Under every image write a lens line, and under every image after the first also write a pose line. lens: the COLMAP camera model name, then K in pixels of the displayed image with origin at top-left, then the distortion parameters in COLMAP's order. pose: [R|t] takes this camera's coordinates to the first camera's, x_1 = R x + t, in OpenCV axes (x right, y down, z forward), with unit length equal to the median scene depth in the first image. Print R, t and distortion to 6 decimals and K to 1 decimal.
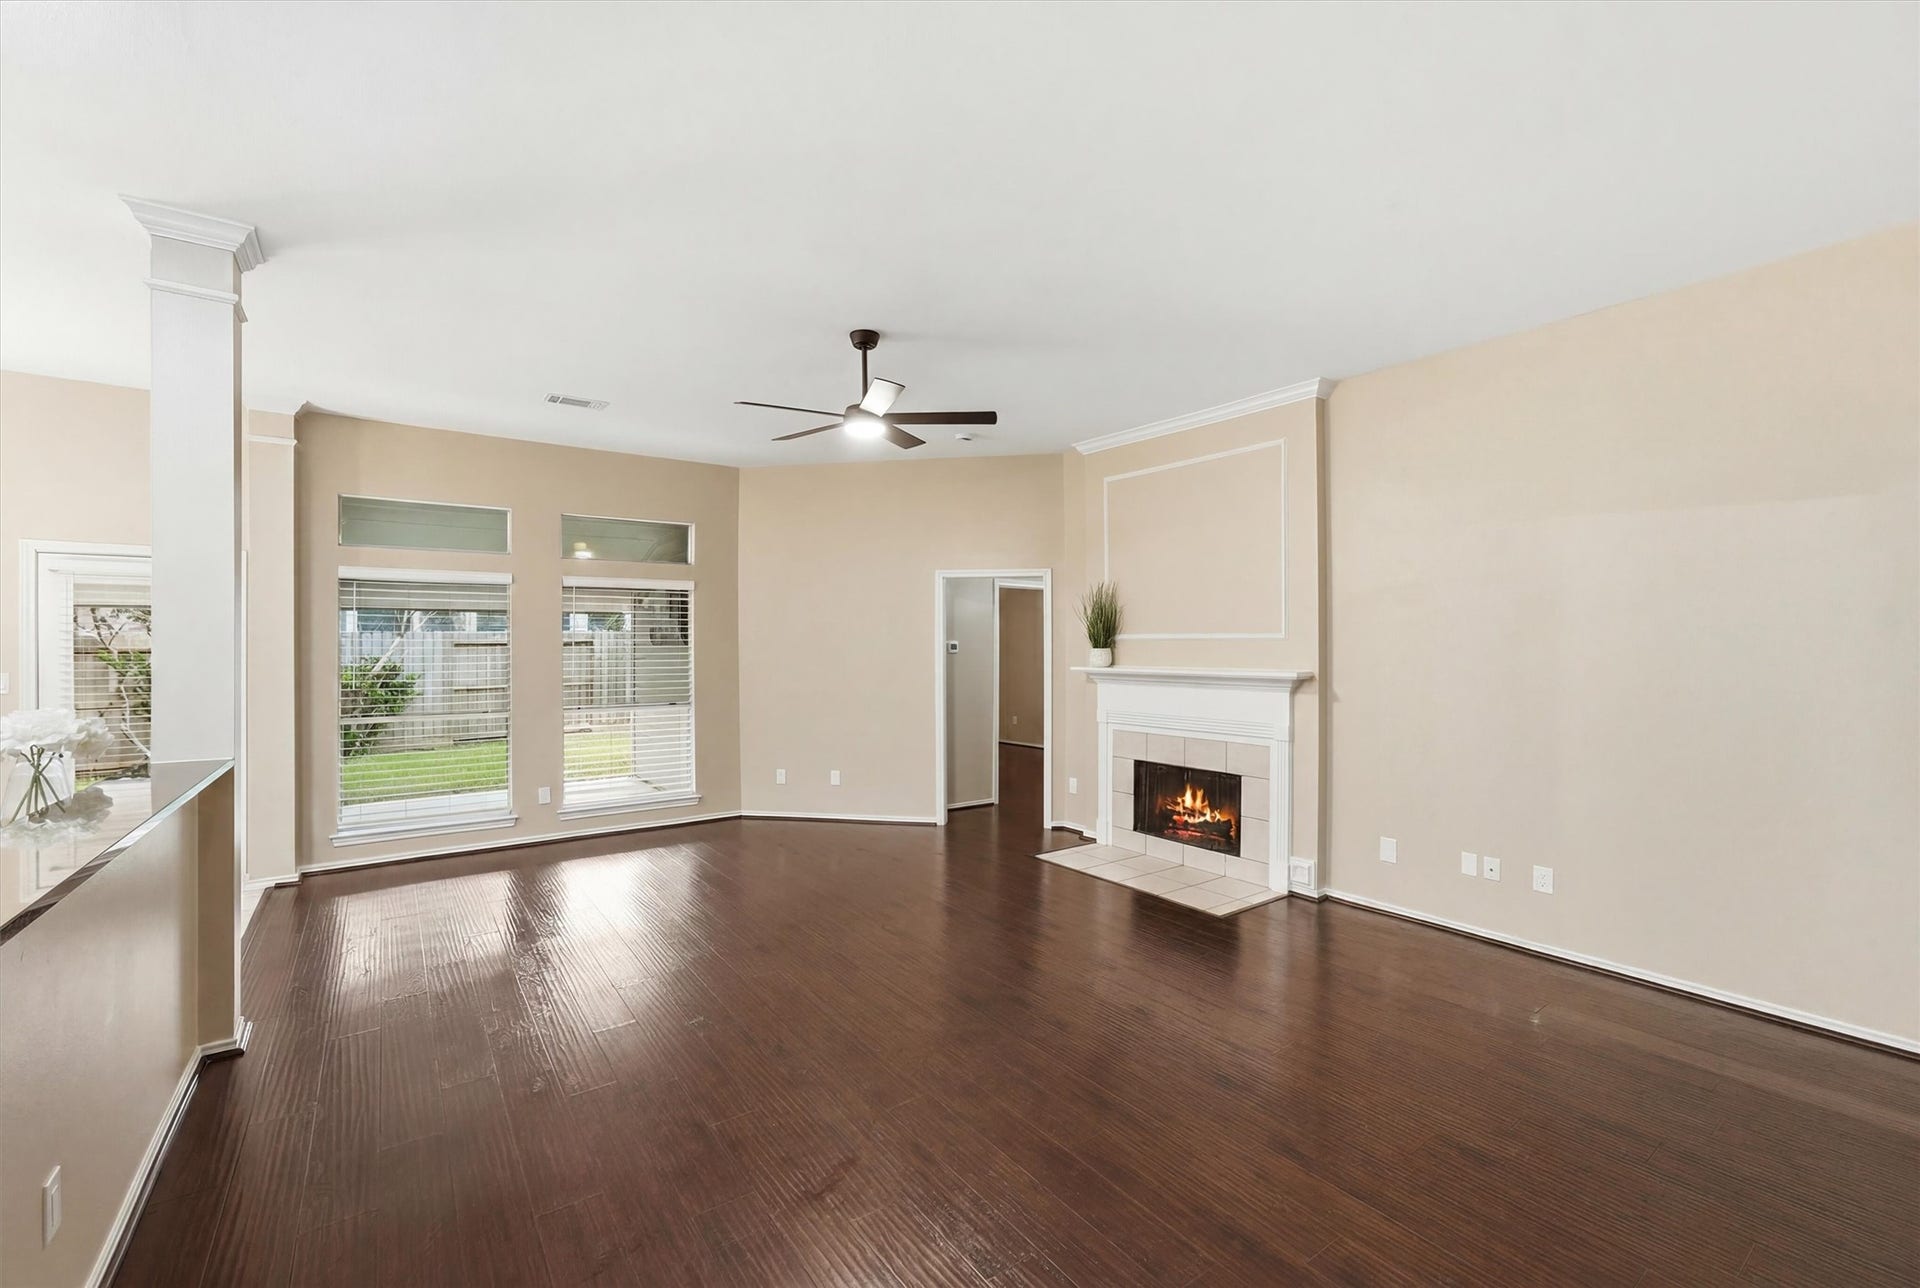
lens RADIAL K [[795.5, 0, 964.1], [0, 795.5, 648.8], [0, 0, 1]] dist [-0.024651, 0.000076]
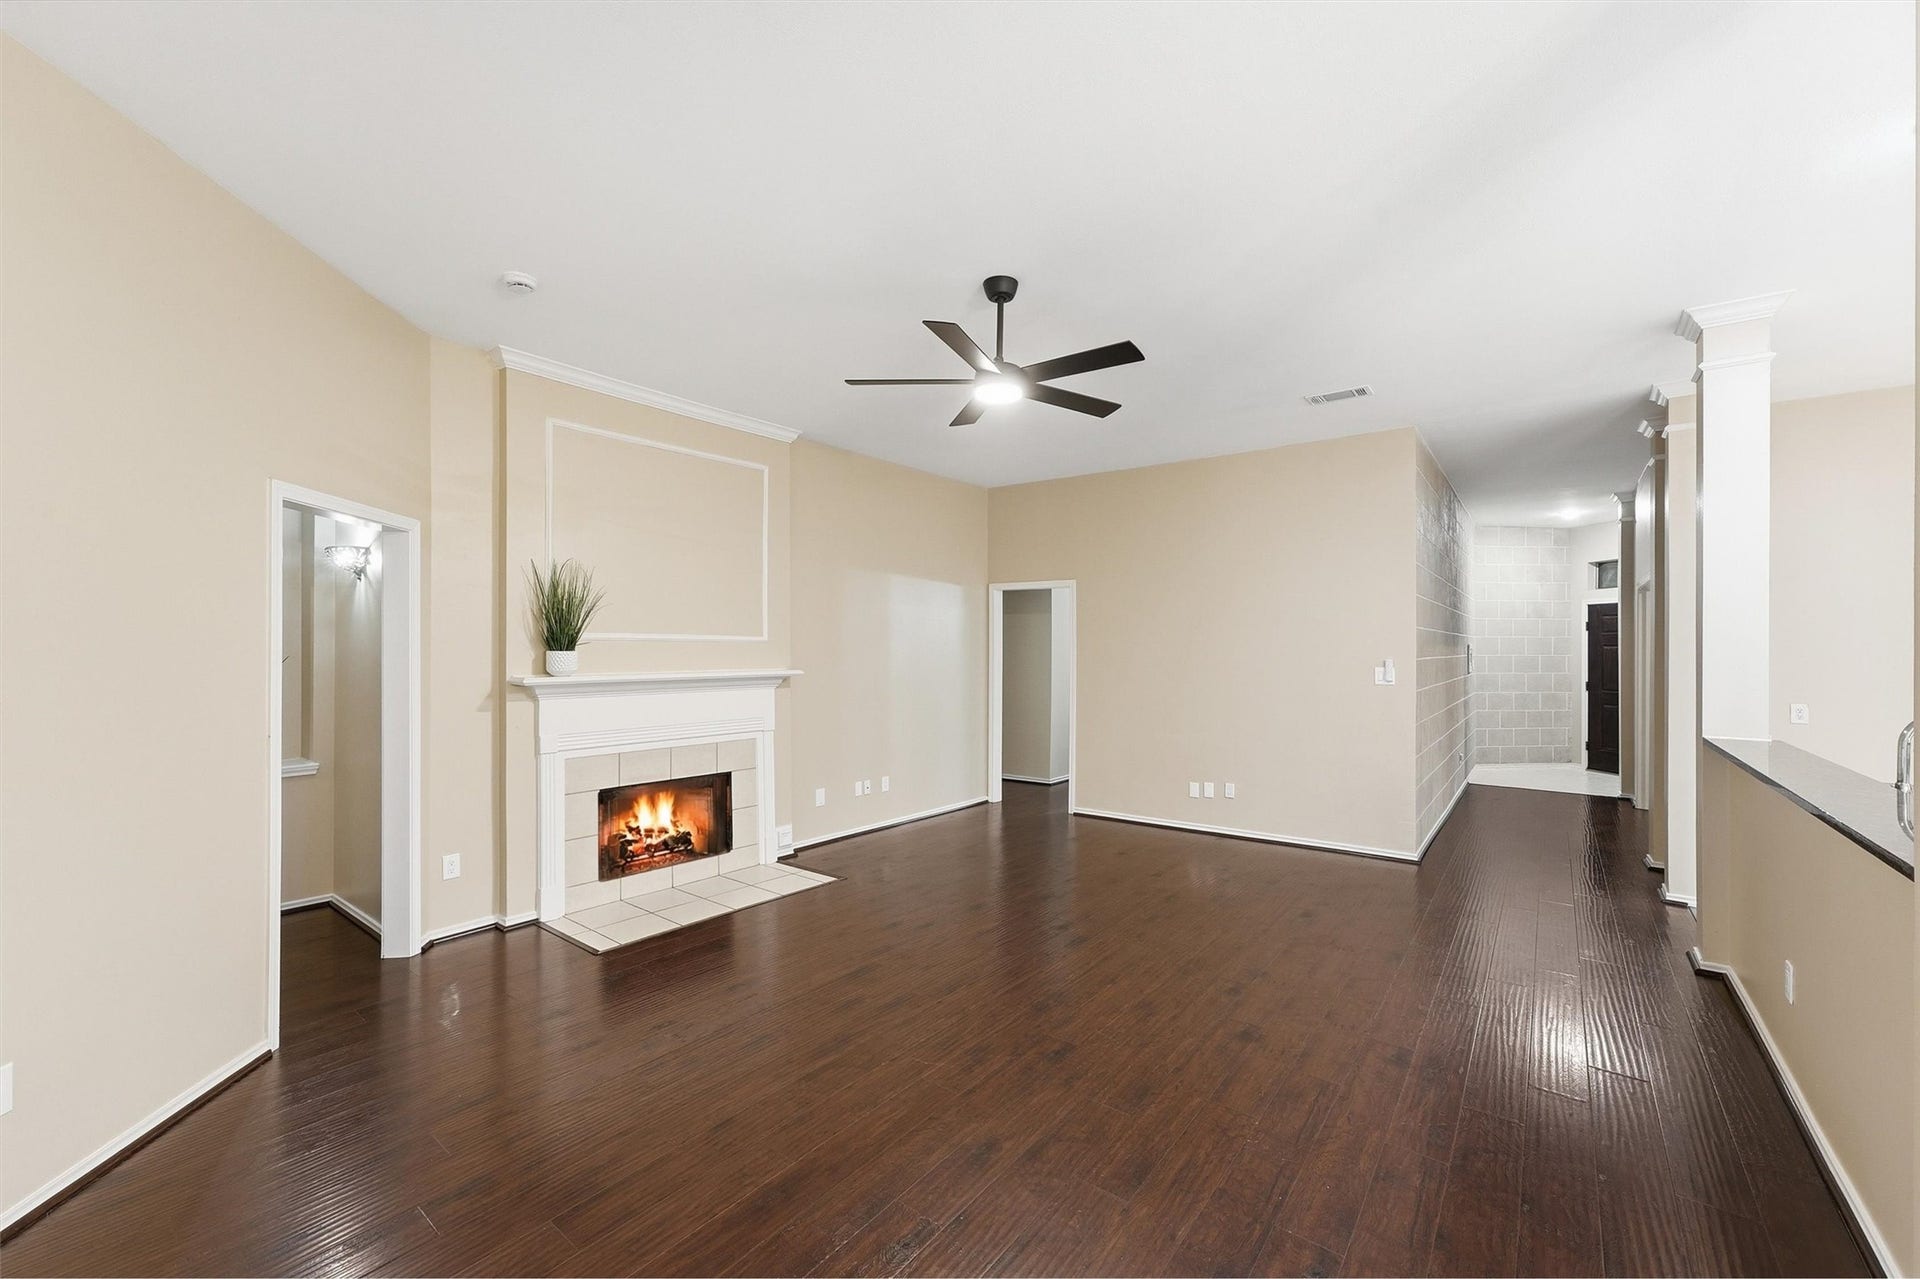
lens RADIAL K [[813.8, 0, 970.7], [0, 813.8, 638.2], [0, 0, 1]] dist [0.001012, 0.000121]
pose [[-0.280407, 0.001731, 0.959880, -0.703862], [-0.002795, 0.999993, -0.002620, -0.013241], [-0.959877, -0.003417, -0.280401, 0.913271]]
